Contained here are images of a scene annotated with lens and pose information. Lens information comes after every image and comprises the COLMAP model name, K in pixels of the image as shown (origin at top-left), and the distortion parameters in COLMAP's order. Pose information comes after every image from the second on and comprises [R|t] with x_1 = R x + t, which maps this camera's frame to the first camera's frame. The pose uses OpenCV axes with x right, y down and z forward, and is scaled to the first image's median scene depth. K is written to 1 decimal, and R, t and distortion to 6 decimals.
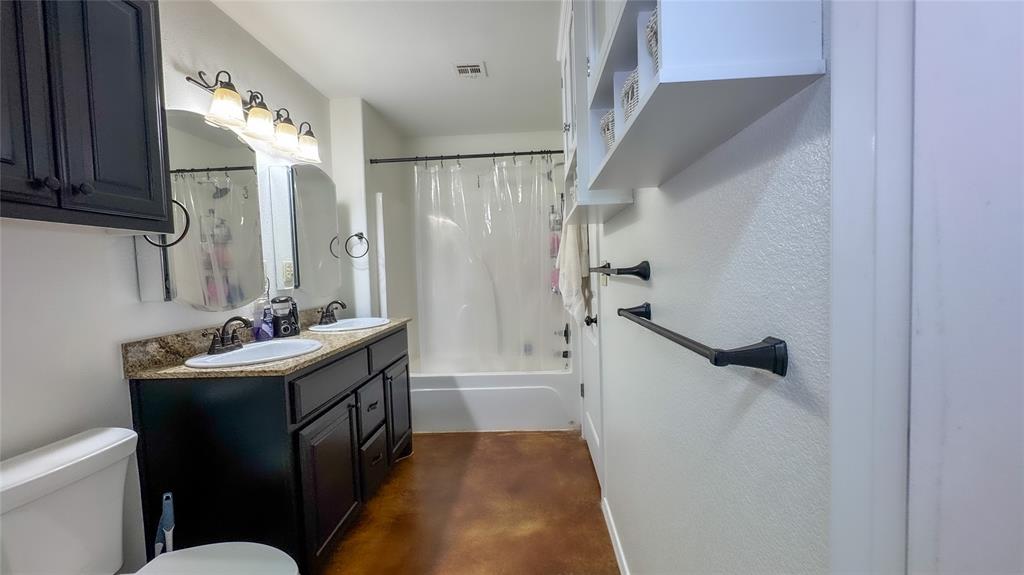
lens RADIAL K [[415.2, 0, 511.9], [0, 415.2, 289.9], [0, 0, 1]] dist [-0.001339, -0.000155]
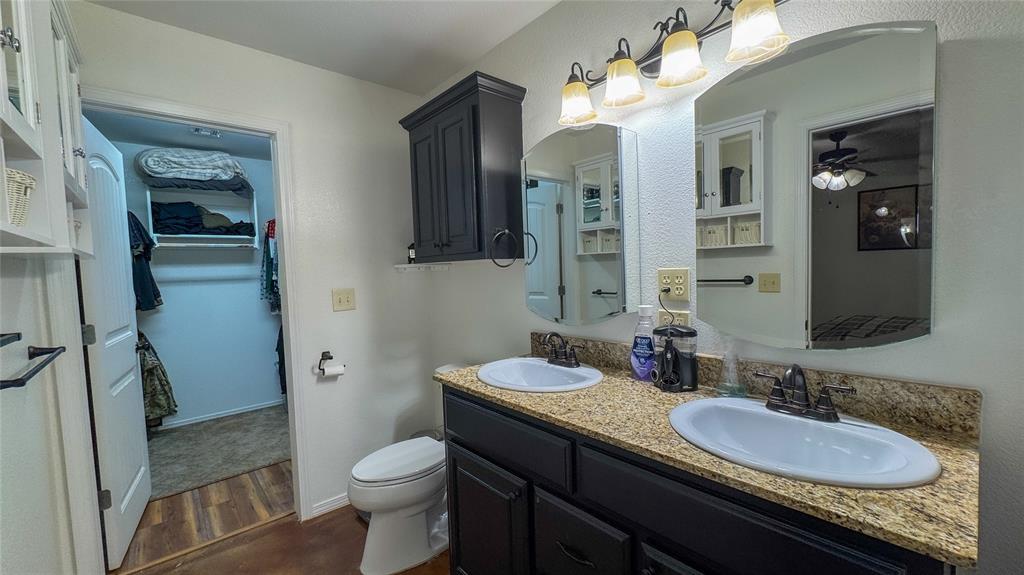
lens RADIAL K [[415.2, 0, 511.9], [0, 415.2, 289.9], [0, 0, 1]] dist [-0.001339, -0.000155]
pose [[-0.714453, 0.098915, -0.692657, 0.065179], [0.026650, 0.993085, 0.114329, -0.126590], [0.699176, 0.063224, -0.712148, 1.367392]]
